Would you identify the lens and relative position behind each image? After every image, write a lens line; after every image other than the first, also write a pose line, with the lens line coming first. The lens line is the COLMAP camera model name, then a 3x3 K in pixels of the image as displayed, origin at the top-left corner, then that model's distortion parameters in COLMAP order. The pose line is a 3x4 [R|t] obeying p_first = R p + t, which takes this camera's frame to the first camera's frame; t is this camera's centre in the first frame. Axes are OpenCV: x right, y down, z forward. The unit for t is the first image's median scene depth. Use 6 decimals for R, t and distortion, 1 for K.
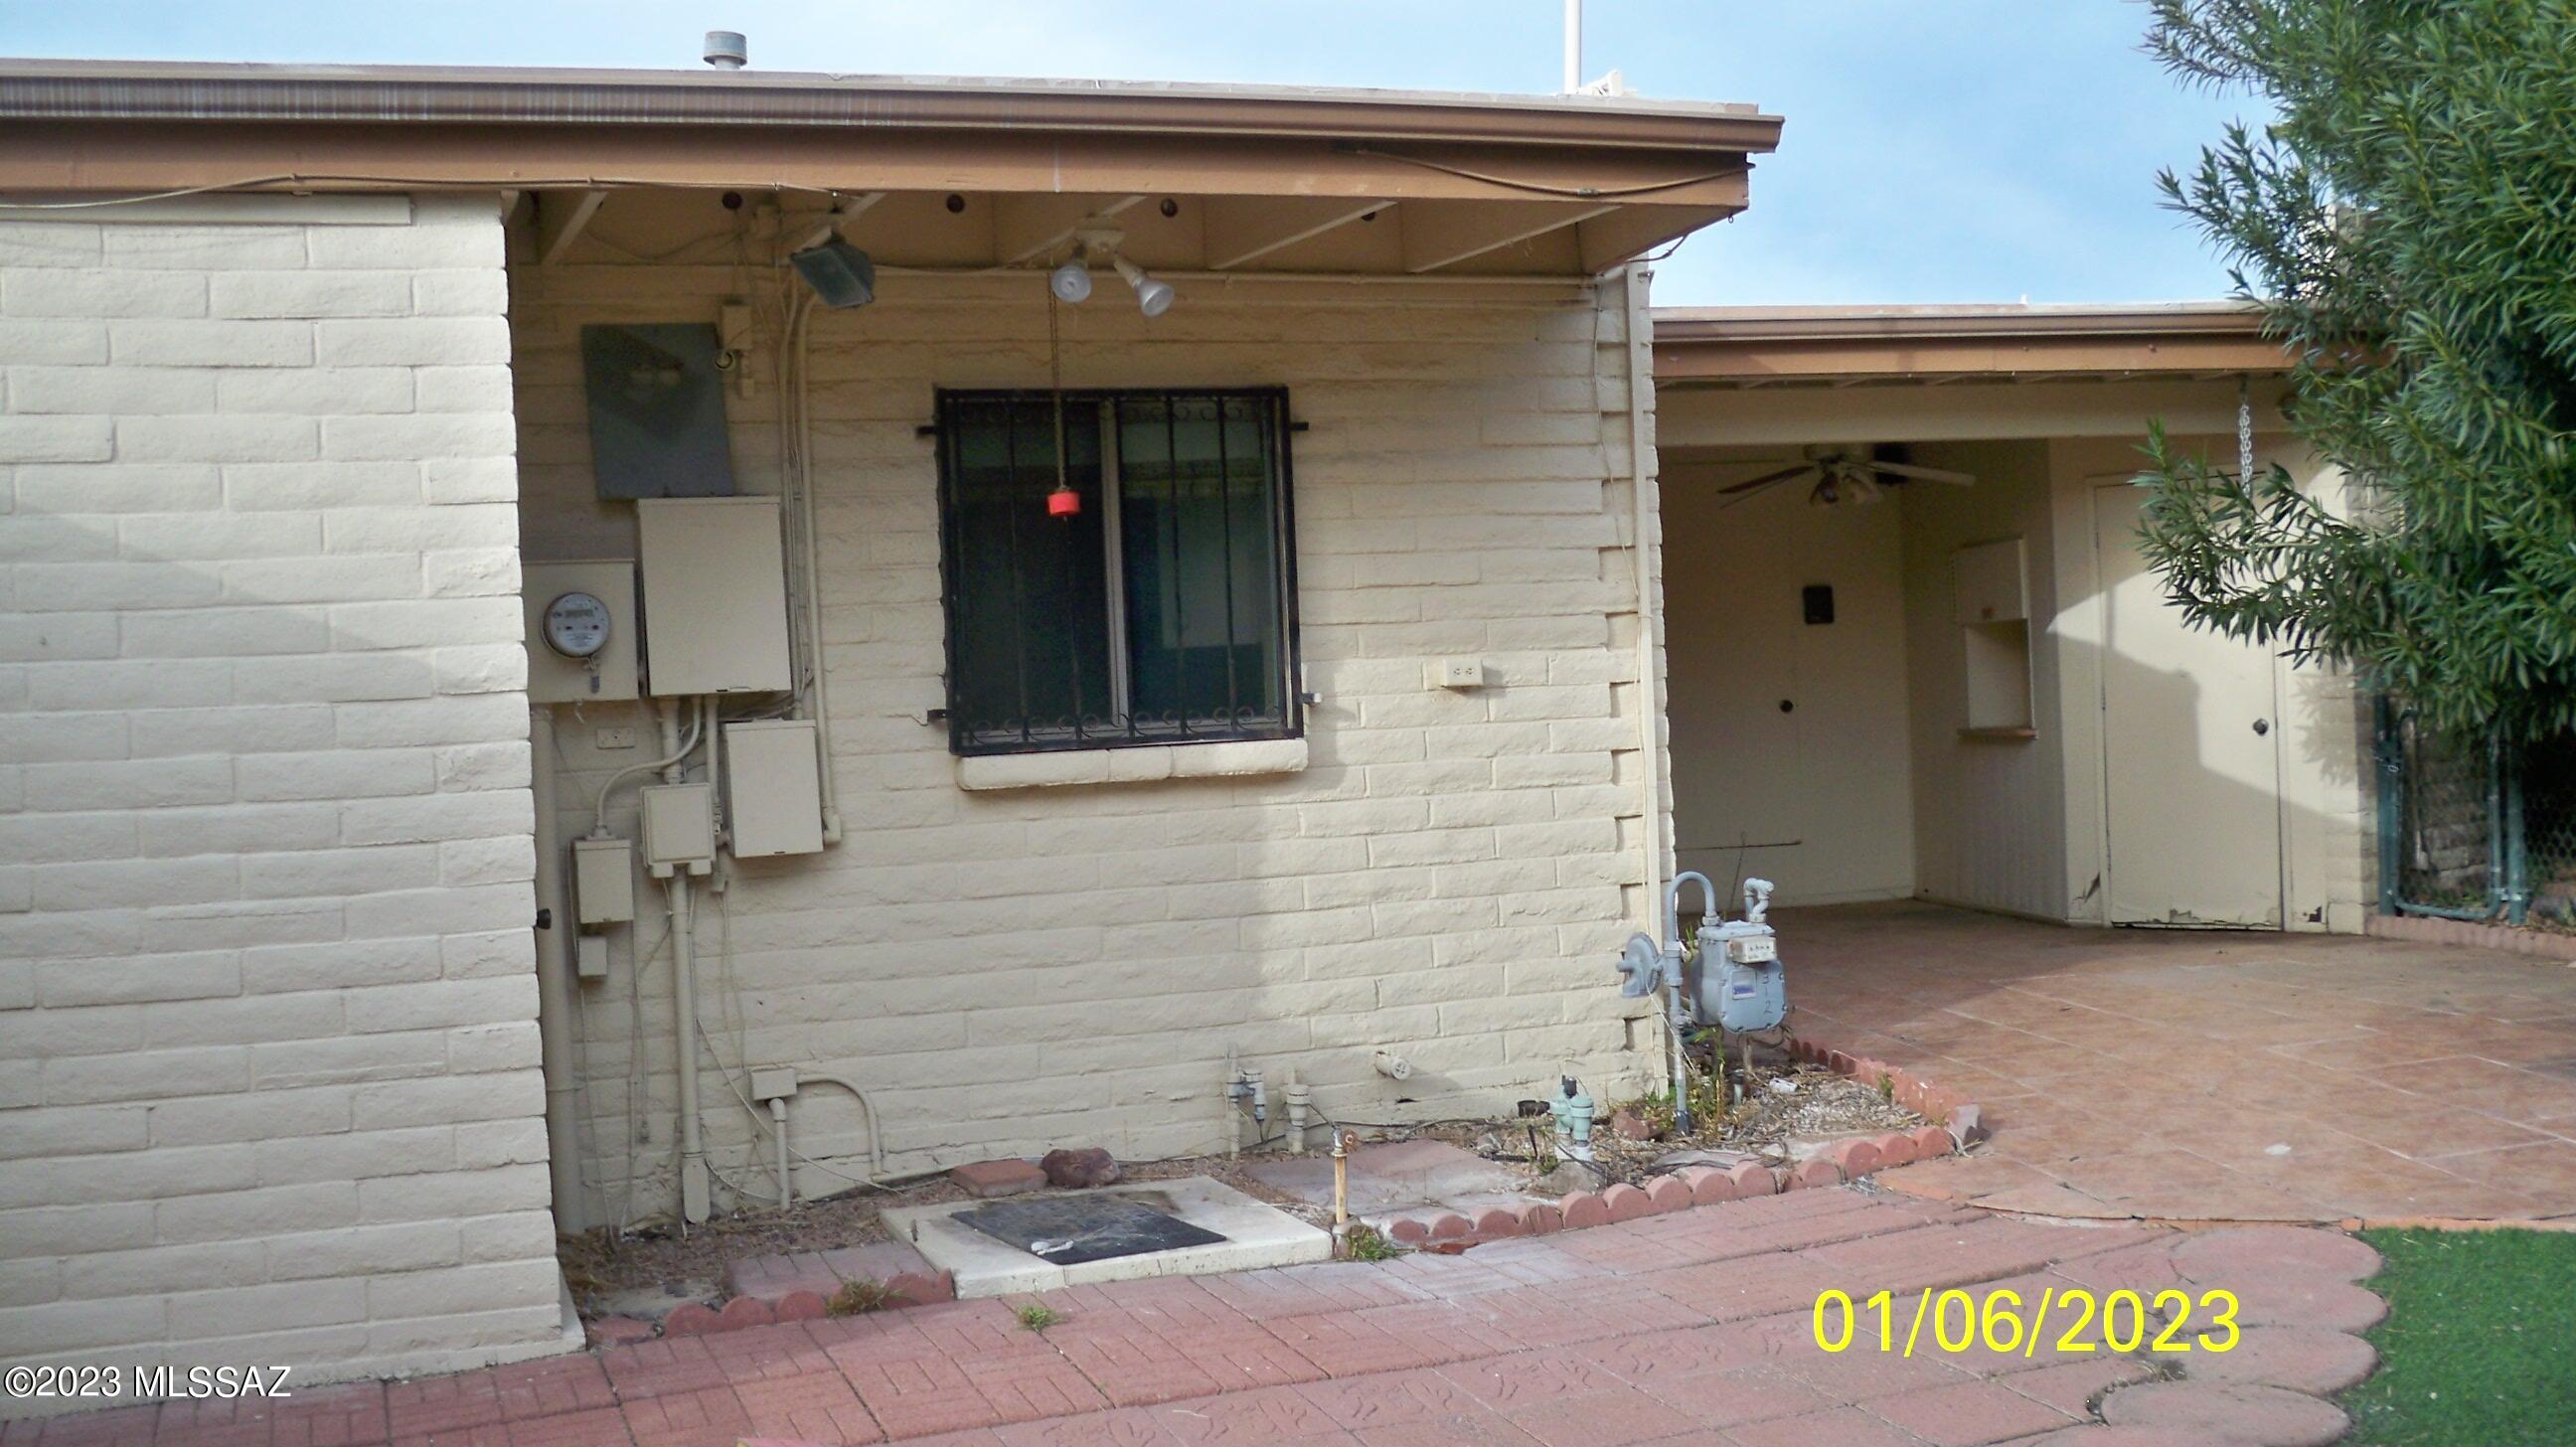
lens RADIAL K [[2672.2, 0, 1290.4], [0, 2672.2, 727.9], [0, 0, 1]] dist [-0.070625, 0.000000]
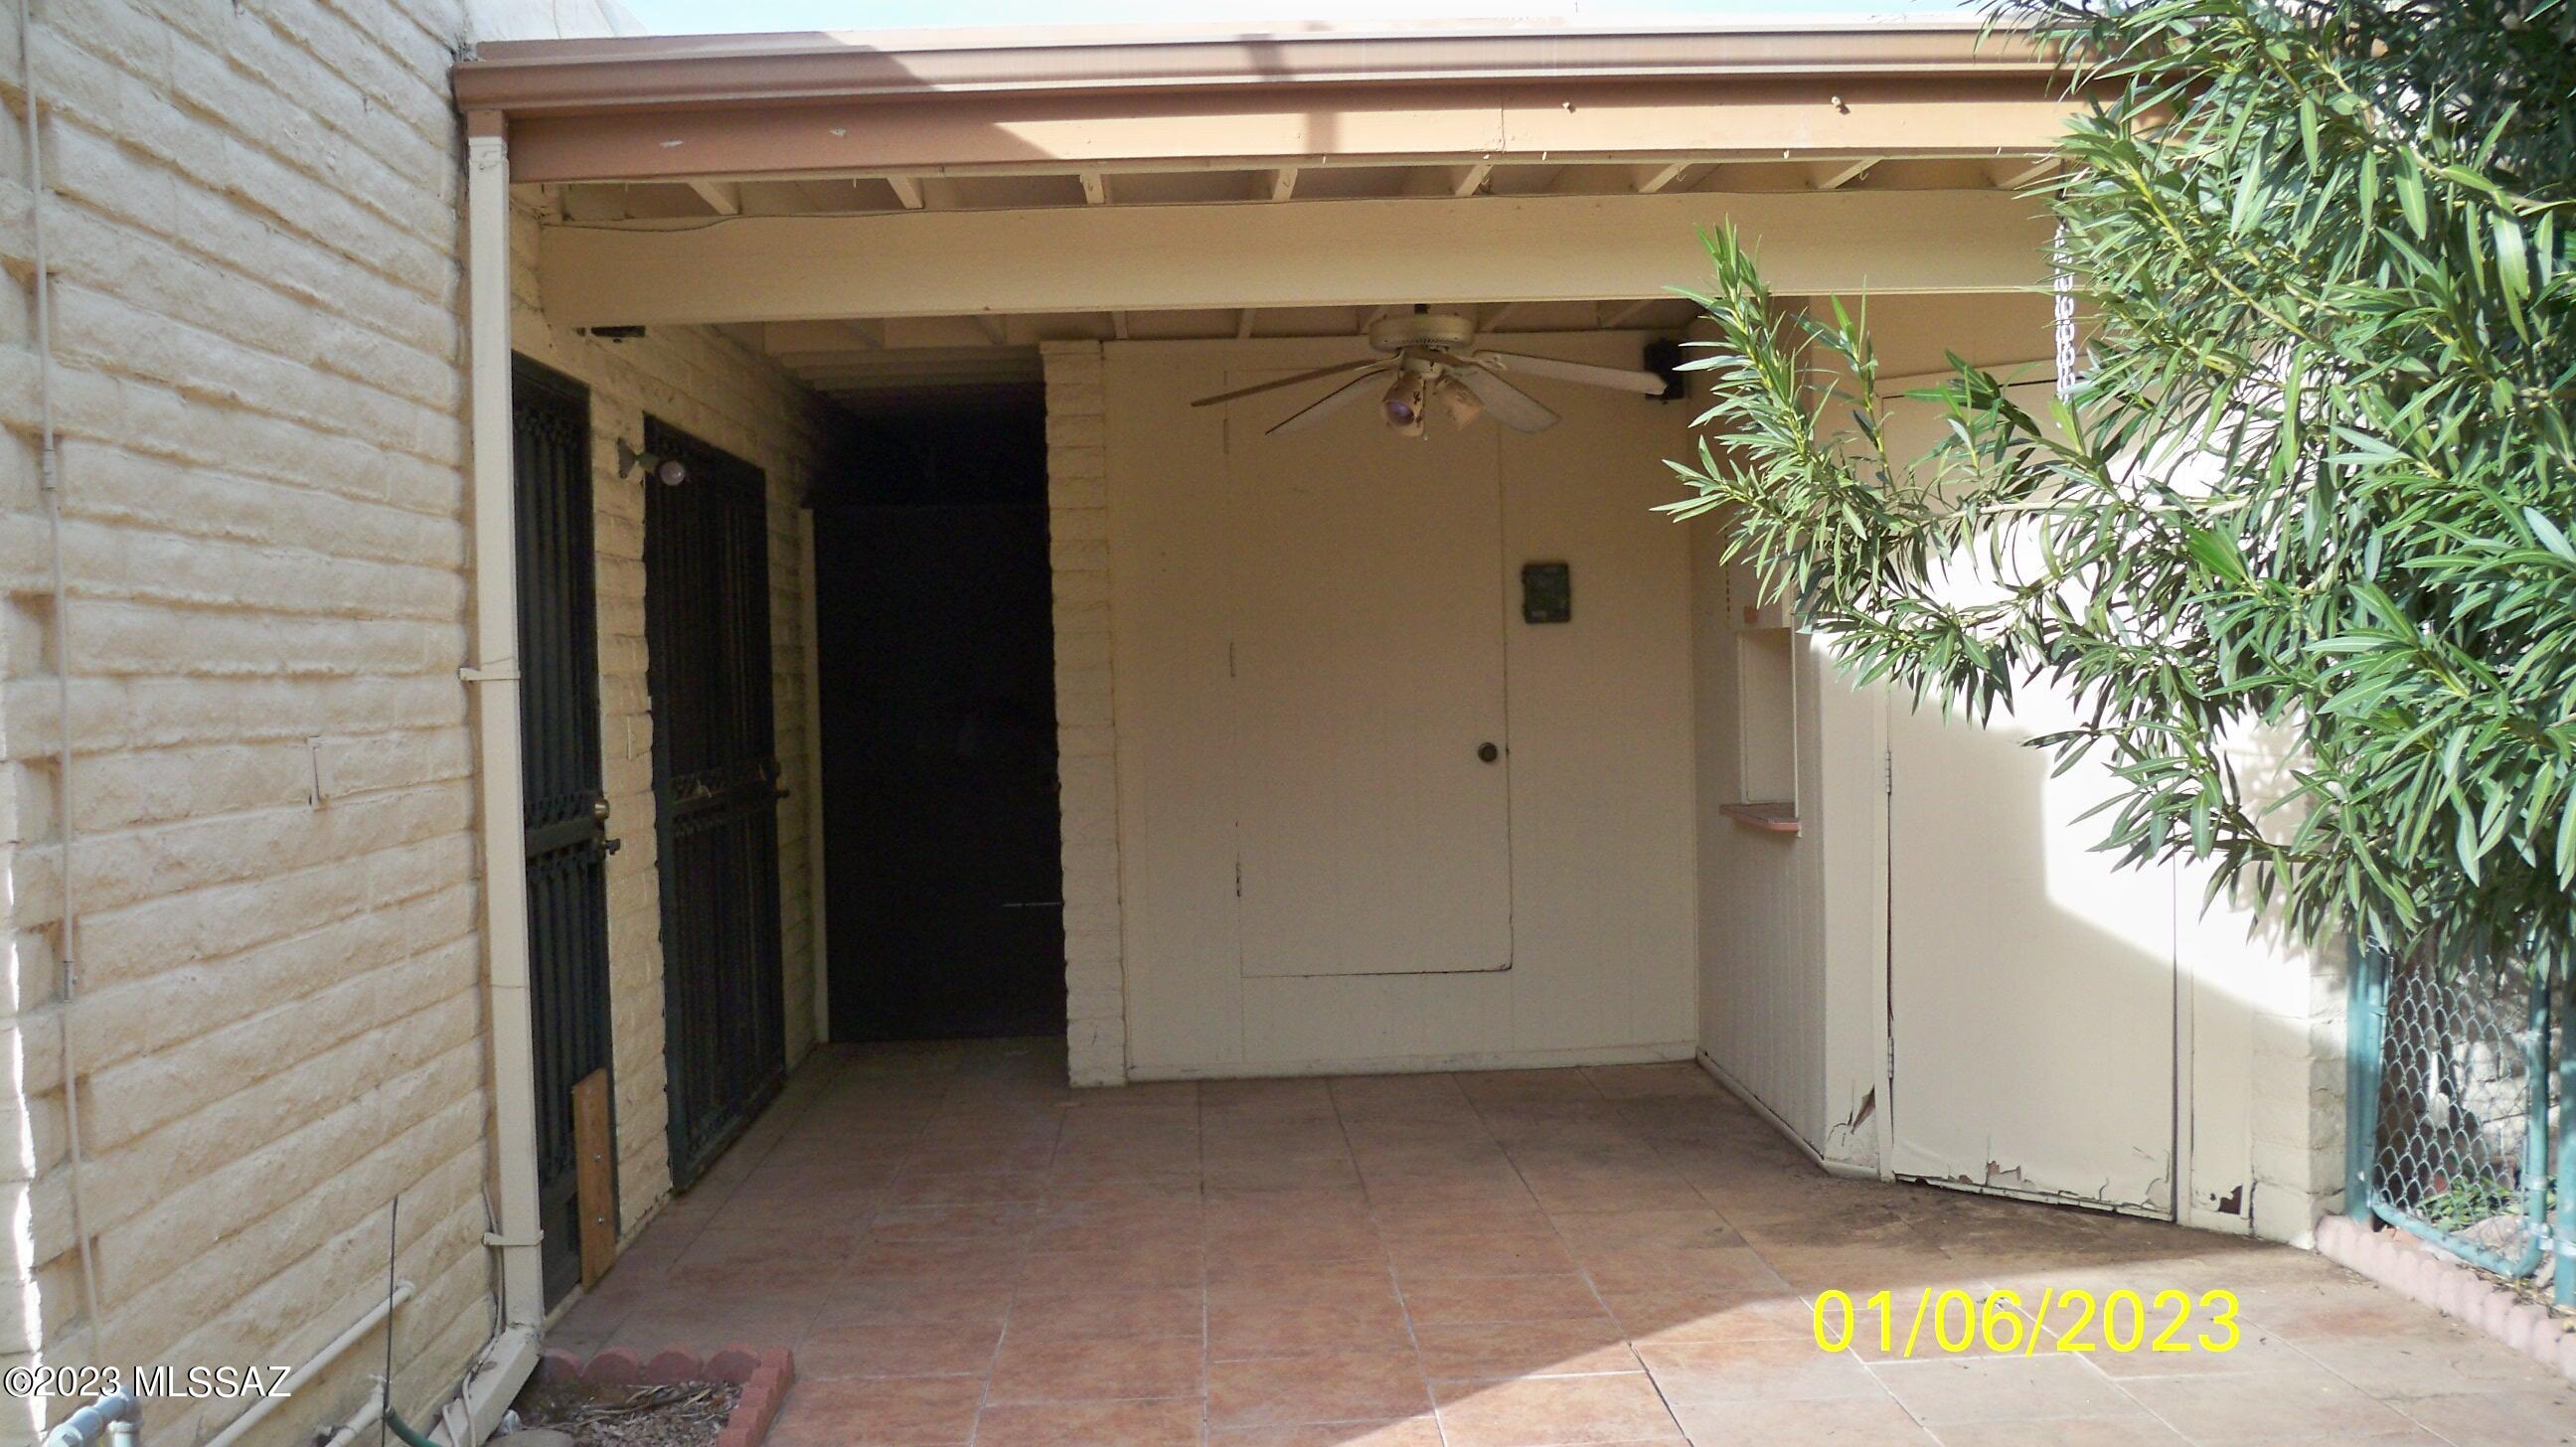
lens RADIAL K [[2672.2, 0, 1284.7], [0, 2672.2, 723.5], [0, 0, 1]] dist [-0.070625, 0.000000]
pose [[0.993389, 0.022885, -0.112492, 0.253909], [-0.020917, 0.999607, 0.018644, -0.031465], [0.112874, -0.016168, 0.993478, 0.446253]]
